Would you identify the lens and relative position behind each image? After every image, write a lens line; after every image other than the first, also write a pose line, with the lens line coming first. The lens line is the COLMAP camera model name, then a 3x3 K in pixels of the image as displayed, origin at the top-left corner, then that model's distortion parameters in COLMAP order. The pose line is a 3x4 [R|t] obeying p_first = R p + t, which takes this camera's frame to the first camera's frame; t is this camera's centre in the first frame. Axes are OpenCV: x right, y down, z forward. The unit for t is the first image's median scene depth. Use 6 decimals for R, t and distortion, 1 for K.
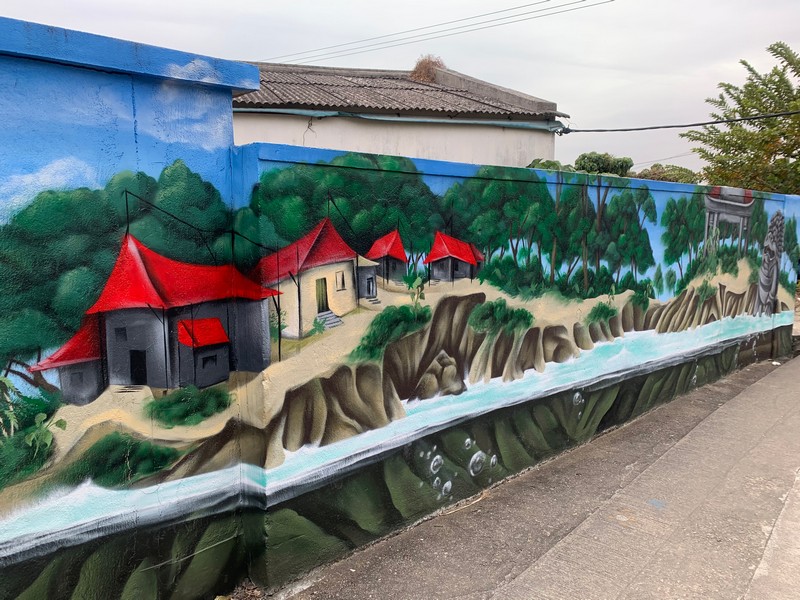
lens RADIAL K [[607.2, 0, 395.7], [0, 607.2, 297.8], [0, 0, 1]] dist [0.050153, -0.052190]
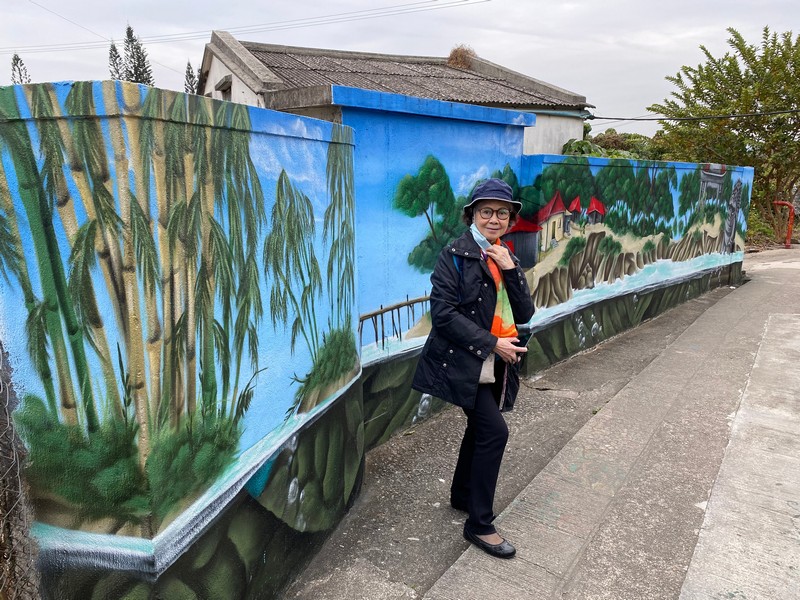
lens RADIAL K [[595.2, 0, 399.5], [0, 595.2, 306.6], [0, 0, 1]] dist [0.020393, 0.015700]
pose [[0.995585, -0.015066, 0.092647, -0.459555], [0.007034, 0.996235, 0.086410, 0.041492], [-0.093600, -0.085377, 0.991942, -0.510579]]
